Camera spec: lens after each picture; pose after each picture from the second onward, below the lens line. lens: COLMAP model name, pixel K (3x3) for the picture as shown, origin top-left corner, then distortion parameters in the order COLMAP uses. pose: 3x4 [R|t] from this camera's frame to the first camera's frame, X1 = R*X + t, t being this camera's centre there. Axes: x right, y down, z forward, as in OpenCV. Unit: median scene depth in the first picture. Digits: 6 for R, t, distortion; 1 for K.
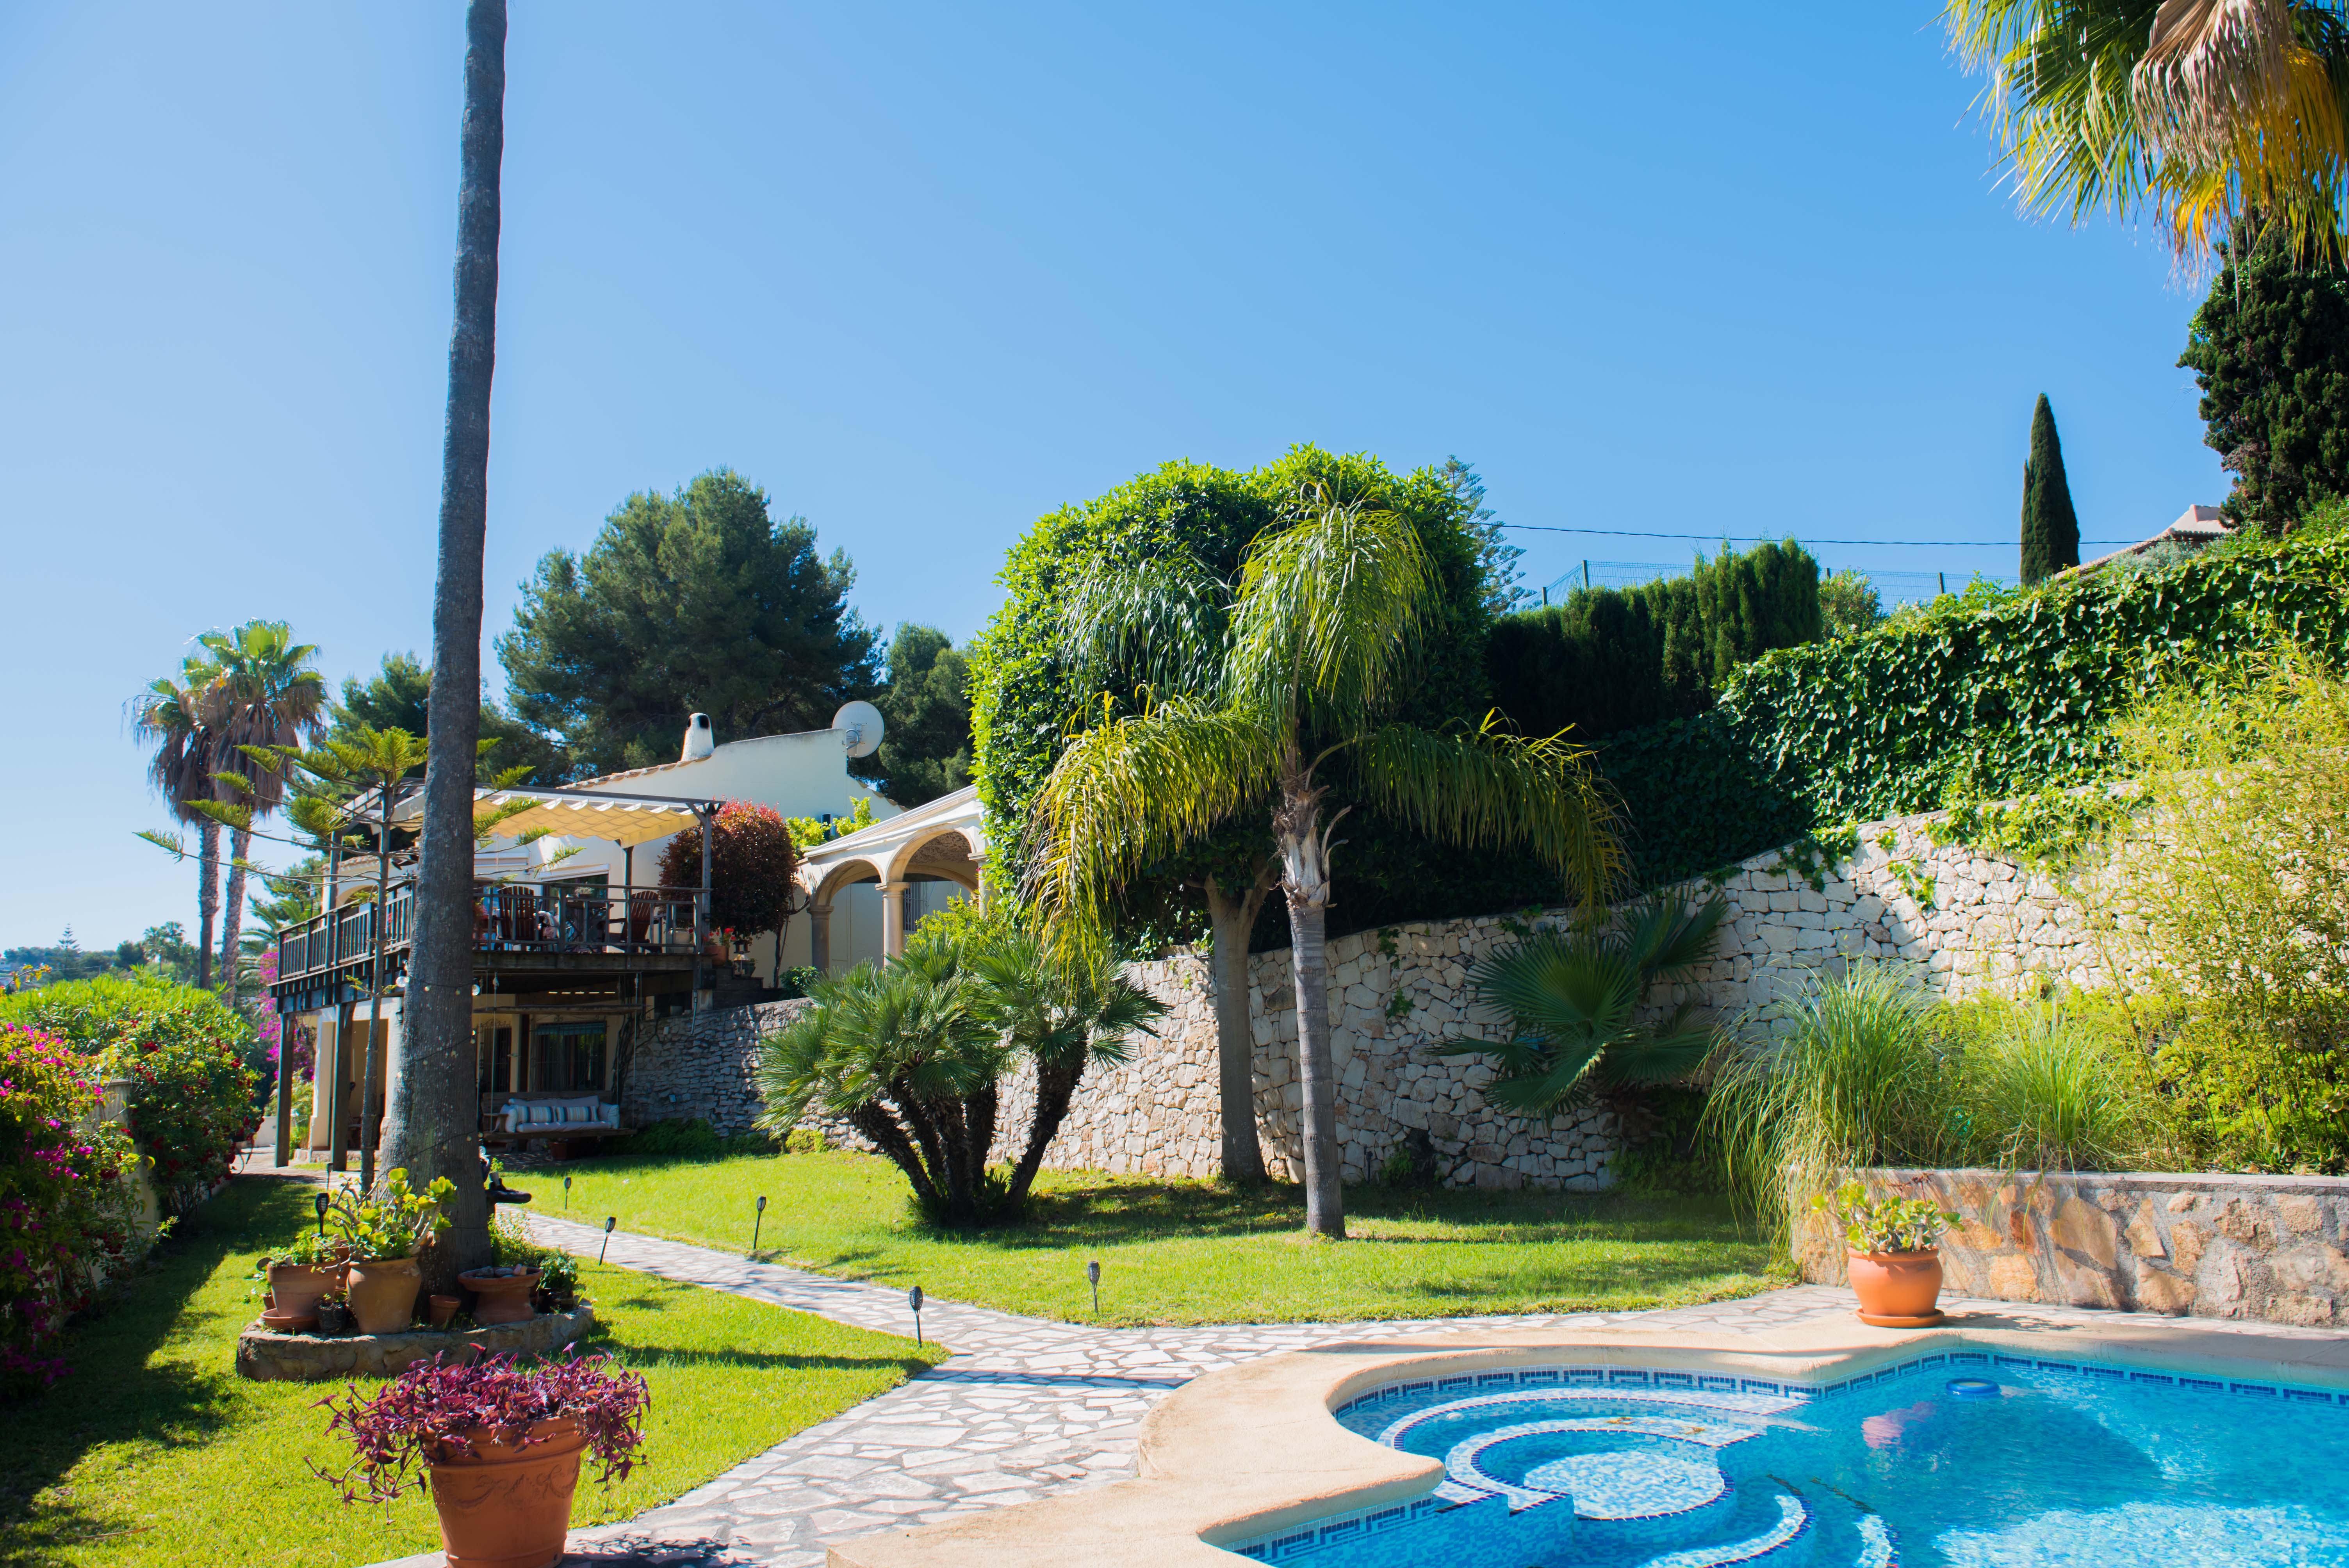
lens RADIAL K [[1587.8, 0, 1174.5], [0, 1587.8, 784.0], [0, 0, 1]] dist [-0.045347, -0.003416]
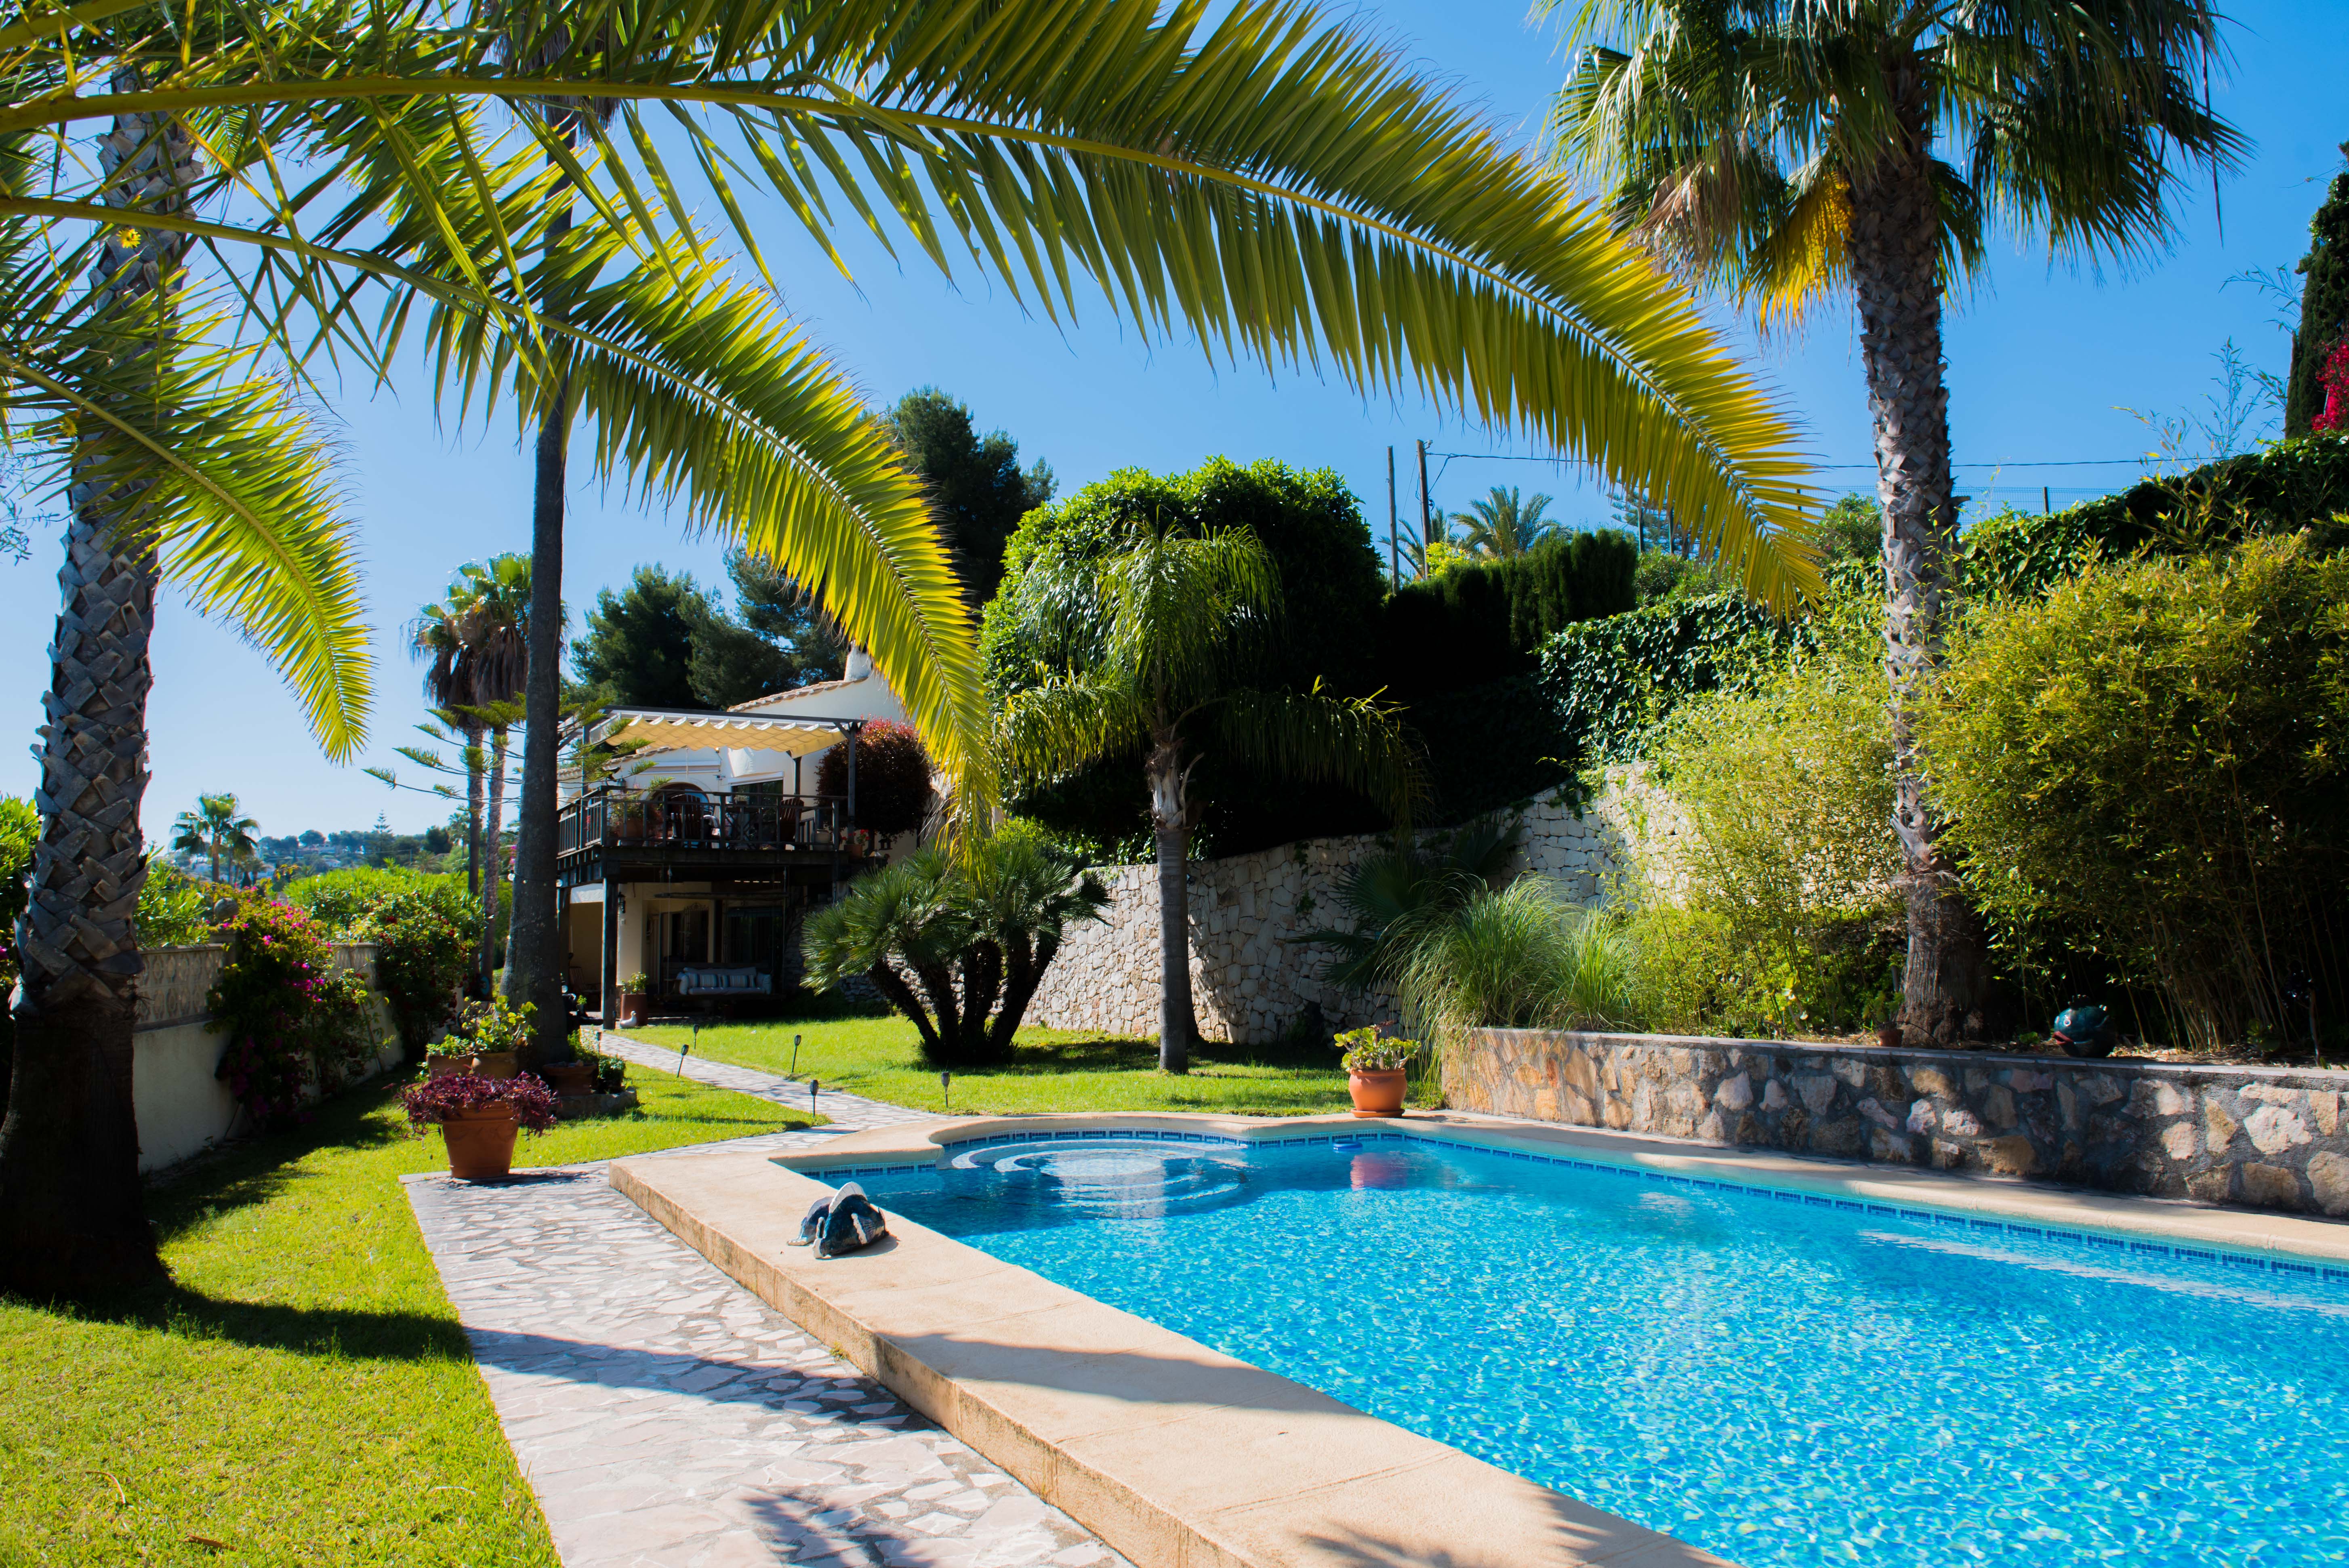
lens RADIAL K [[1634.6, 0, 1174.5], [0, 1634.6, 784.0], [0, 0, 1]] dist [-0.040962, -0.005061]
pose [[0.986591, 0.005842, -0.163108, 0.264516], [0.005441, 0.997626, 0.068647, -0.045802], [0.163121, -0.068614, 0.984217, -0.291818]]
